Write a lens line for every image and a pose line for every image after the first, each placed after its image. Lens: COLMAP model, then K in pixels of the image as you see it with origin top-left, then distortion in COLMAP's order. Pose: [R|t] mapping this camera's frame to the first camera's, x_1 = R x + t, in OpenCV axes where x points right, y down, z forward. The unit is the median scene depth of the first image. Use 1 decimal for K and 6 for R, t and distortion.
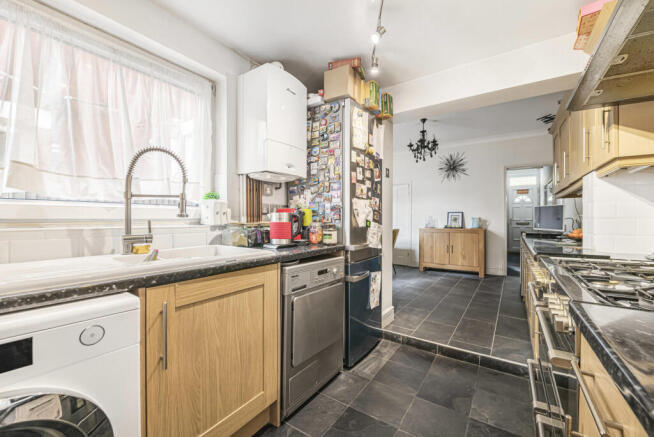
lens RADIAL K [[259.2, 0, 336.9], [0, 259.2, 218.9], [0, 0, 1]] dist [-0.007831, -0.000467]
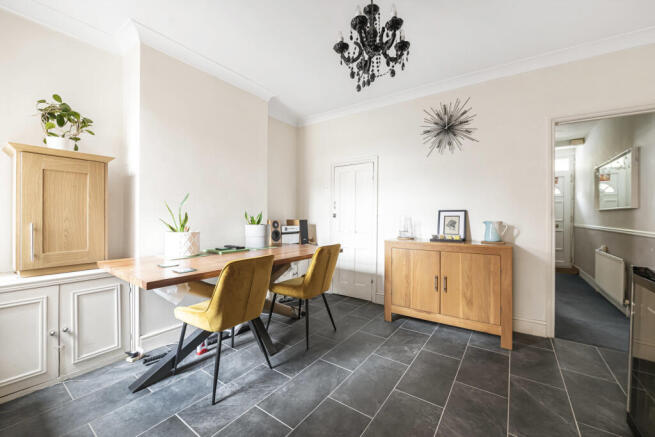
lens RADIAL K [[259.6, 0, 333.4], [0, 259.6, 216.1], [0, 0, 1]] dist [-0.007831, -0.000467]
pose [[0.999982, 0.001791, -0.005756, 0.227523], [-0.001777, 0.999995, 0.002438, -0.016199], [0.005760, -0.002428, 0.999980, 0.491293]]
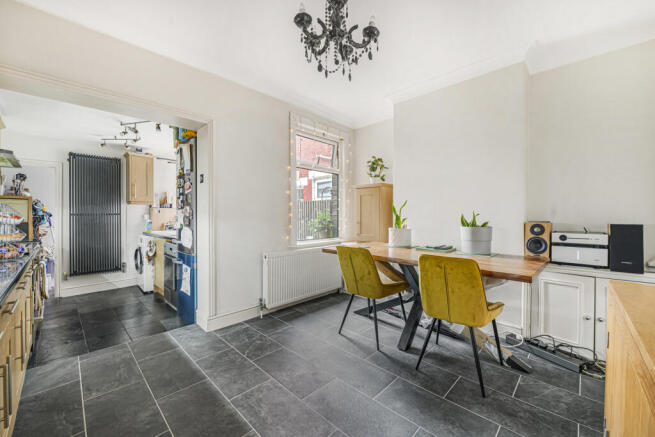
lens RADIAL K [[259.6, 0, 332.7], [0, 259.6, 216.4], [0, 0, 1]] dist [-0.007831, -0.000467]
pose [[-0.166908, -0.002961, -0.985968, 0.578442], [-0.000429, 0.999996, -0.002930, -0.013904], [0.985972, -0.000066, -0.166908, 0.871393]]
